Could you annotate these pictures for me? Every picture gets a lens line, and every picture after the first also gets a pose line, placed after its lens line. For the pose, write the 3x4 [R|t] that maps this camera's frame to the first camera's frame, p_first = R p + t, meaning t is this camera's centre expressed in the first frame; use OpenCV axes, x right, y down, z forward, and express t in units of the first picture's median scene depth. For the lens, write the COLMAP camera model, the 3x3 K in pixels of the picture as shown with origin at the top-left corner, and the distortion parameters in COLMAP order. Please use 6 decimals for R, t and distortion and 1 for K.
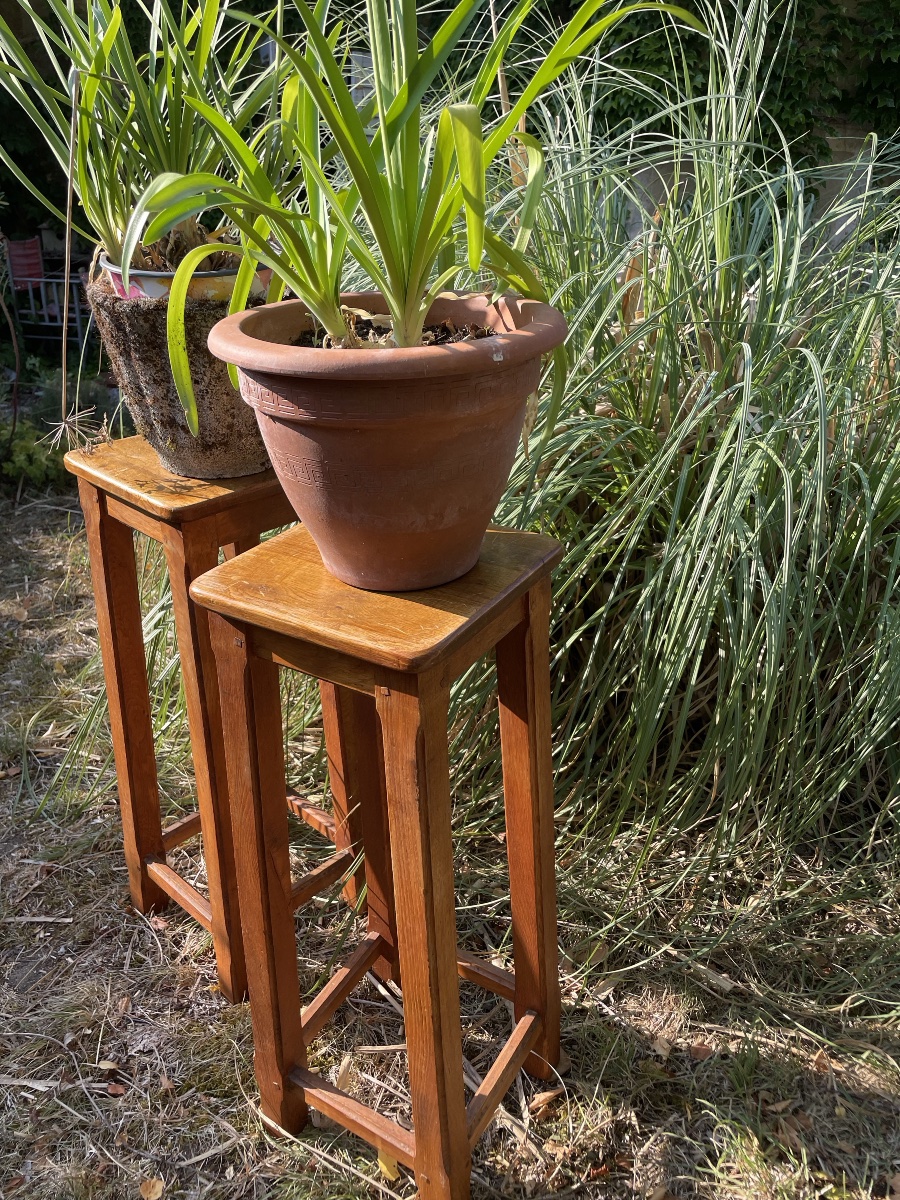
lens RADIAL K [[902.9, 0, 444.6], [0, 902.9, 607.2], [0, 0, 1]] dist [0.082896, -0.102897]
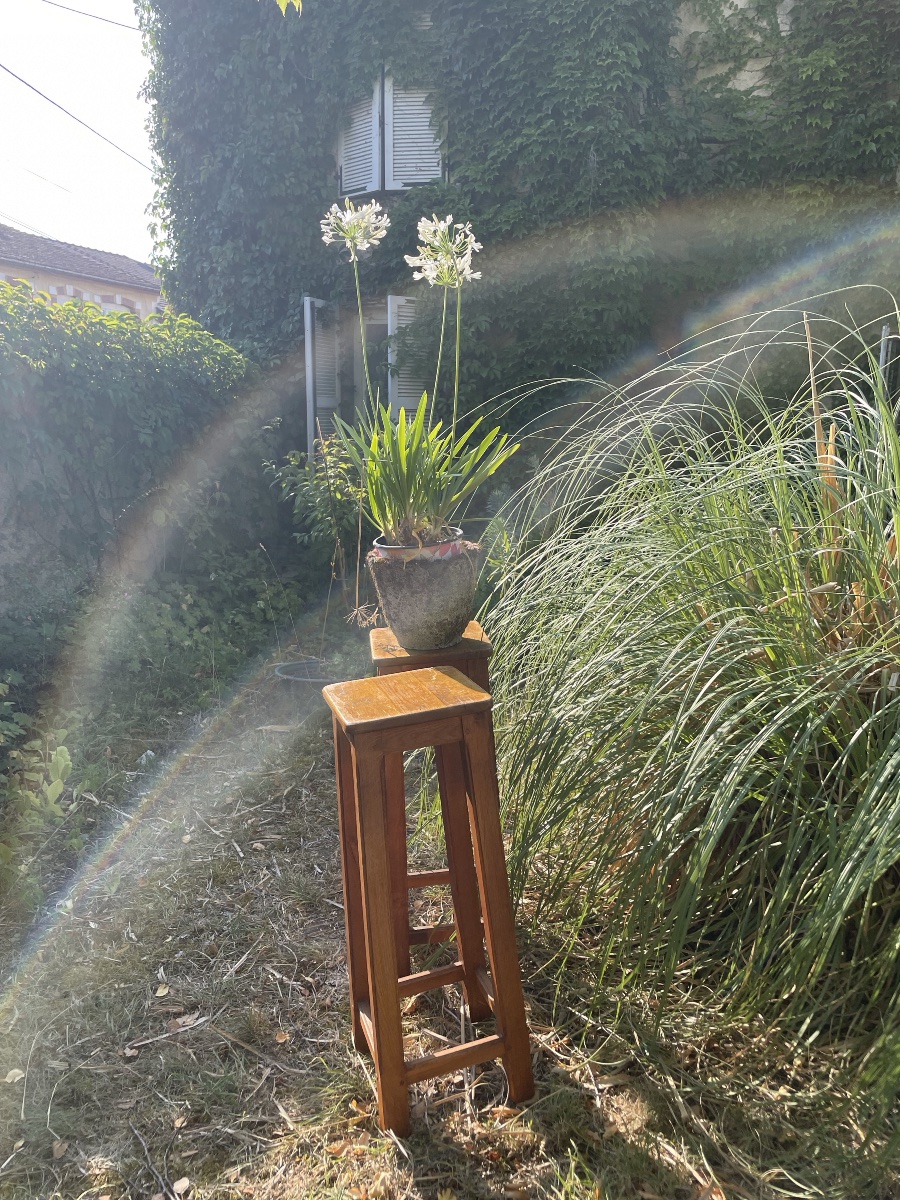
lens RADIAL K [[903.9, 0, 470.0], [0, 903.9, 602.7], [0, 0, 1]] dist [0.085495, -0.116961]
pose [[0.770746, 0.092498, -0.630393, 0.839114], [-0.245735, 0.956012, -0.160171, 0.028291], [0.587848, 0.278361, 0.759572, -0.299613]]
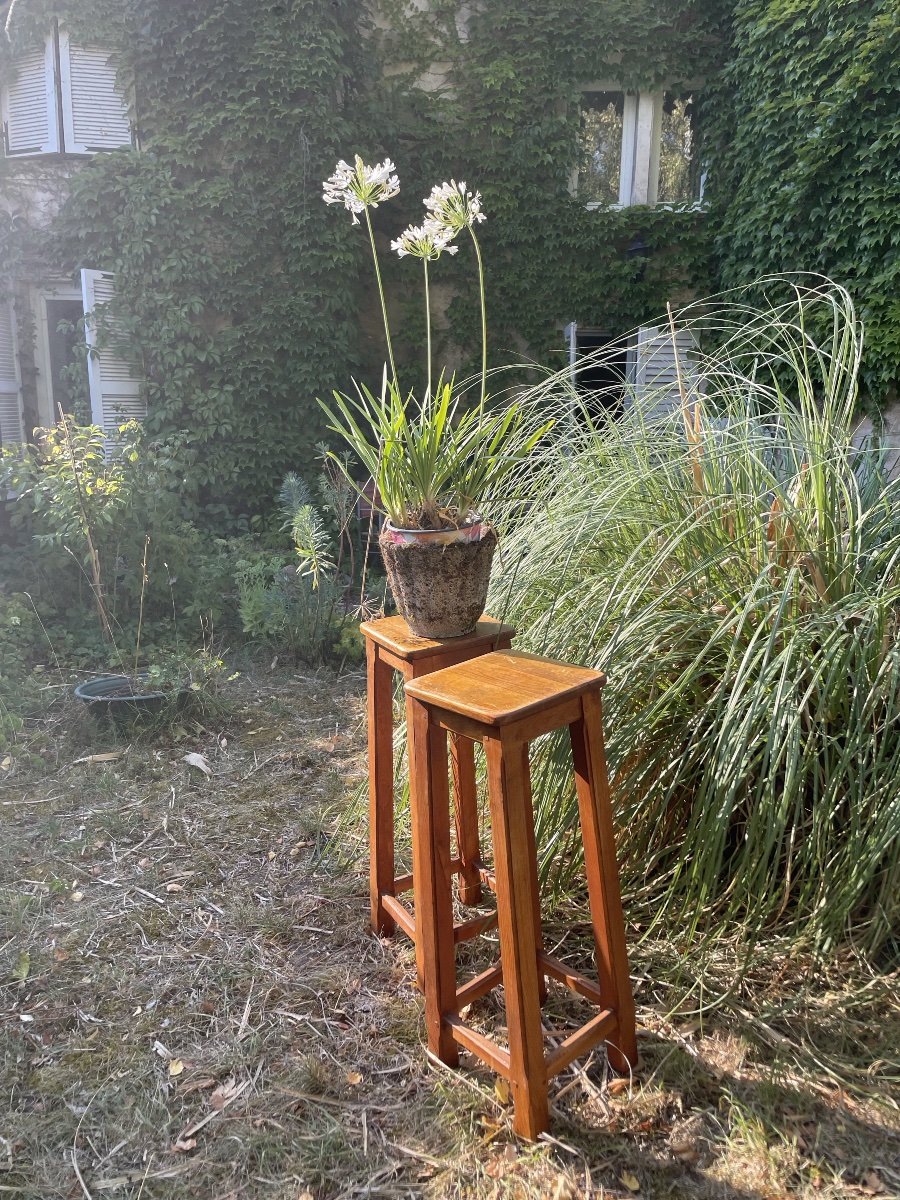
lens RADIAL K [[900.8, 0, 468.9], [0, 900.8, 589.2], [0, 0, 1]] dist [0.086292, -0.118669]
pose [[0.954304, 0.018367, -0.298272, 0.277446], [-0.089911, 0.969509, -0.227964, 0.134467], [0.284991, 0.244365, 0.926858, -0.525948]]
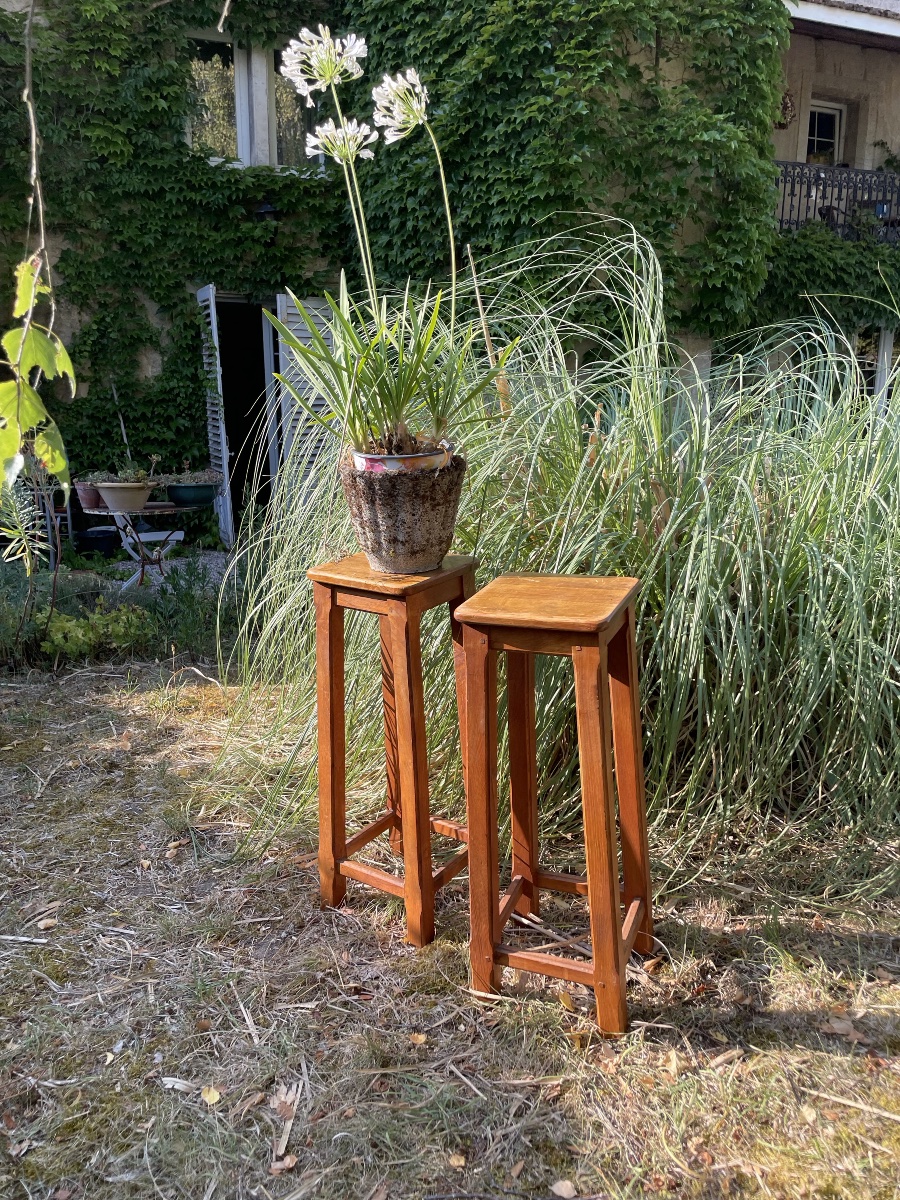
lens RADIAL K [[903.7, 0, 464.8], [0, 903.7, 605.4], [0, 0, 1]] dist [0.079705, -0.104705]
pose [[0.986830, -0.082033, 0.139419, -0.334979], [0.108060, 0.975665, -0.190792, 0.204616], [-0.120375, 0.203345, 0.971679, -0.511496]]
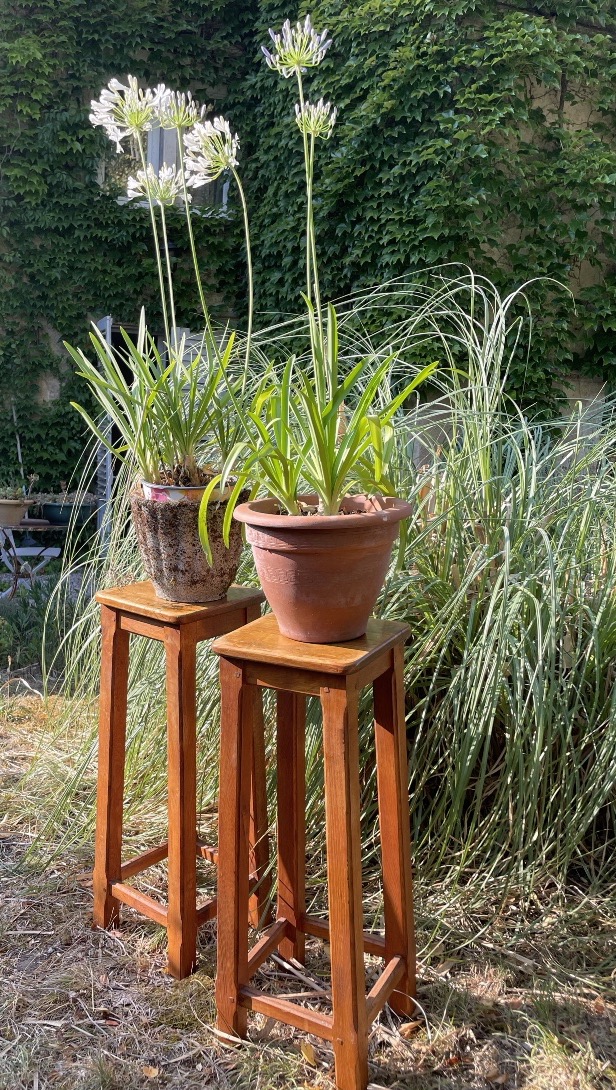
lens RADIAL K [[901.0, 0, 235.8], [0, 901.0, 597.4], [0, 0, 1]] dist [0.083115, -0.109988]
pose [[0.999931, -0.008305, 0.008273, -0.160108], [0.010043, 0.970915, -0.239213, 0.210412], [-0.006045, 0.239280, 0.970932, -0.524451]]
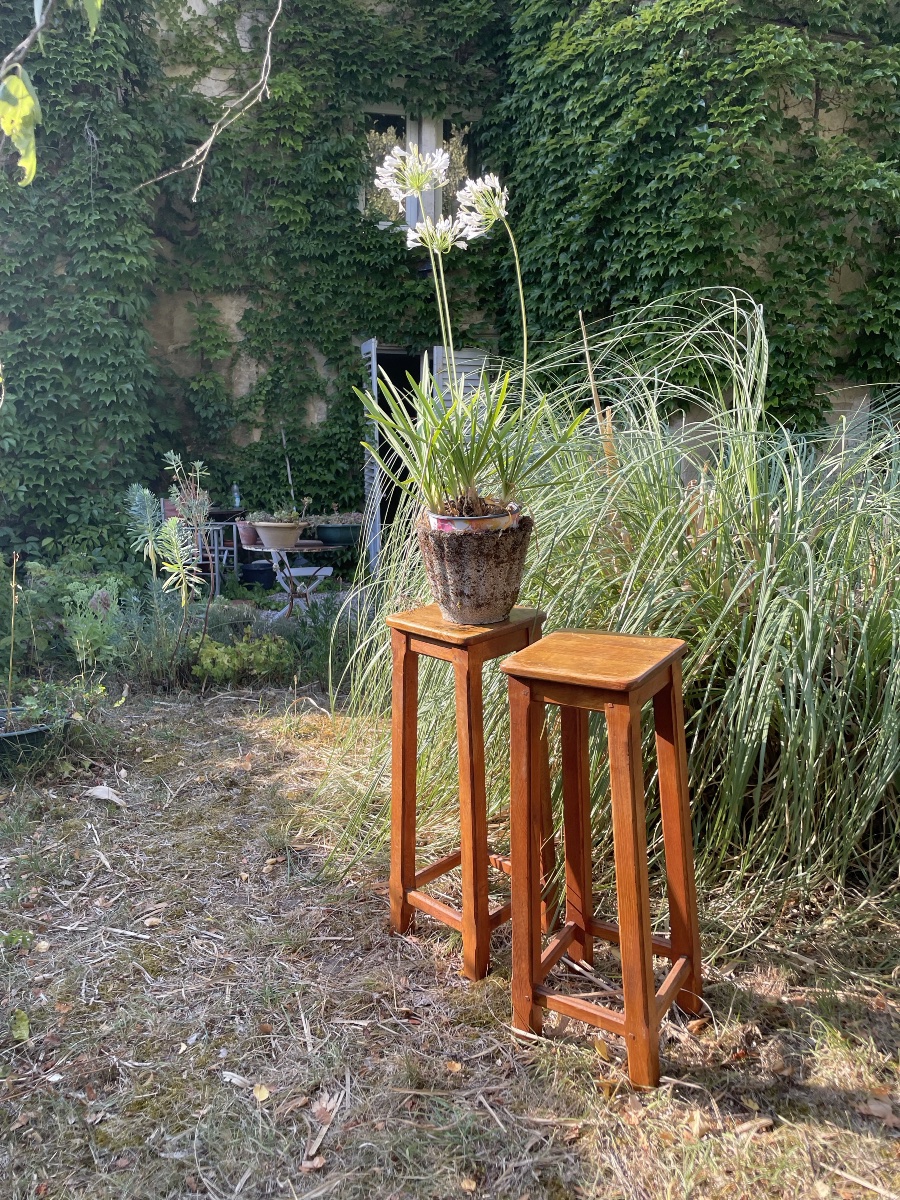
lens RADIAL K [[901.6, 0, 462.3], [0, 901.6, 597.9], [0, 0, 1]] dist [0.083603, -0.112117]
pose [[0.998805, -0.035580, -0.033510, -0.190592], [0.026062, 0.967716, -0.250692, 0.212874], [0.041348, 0.249519, 0.967487, -0.617212]]
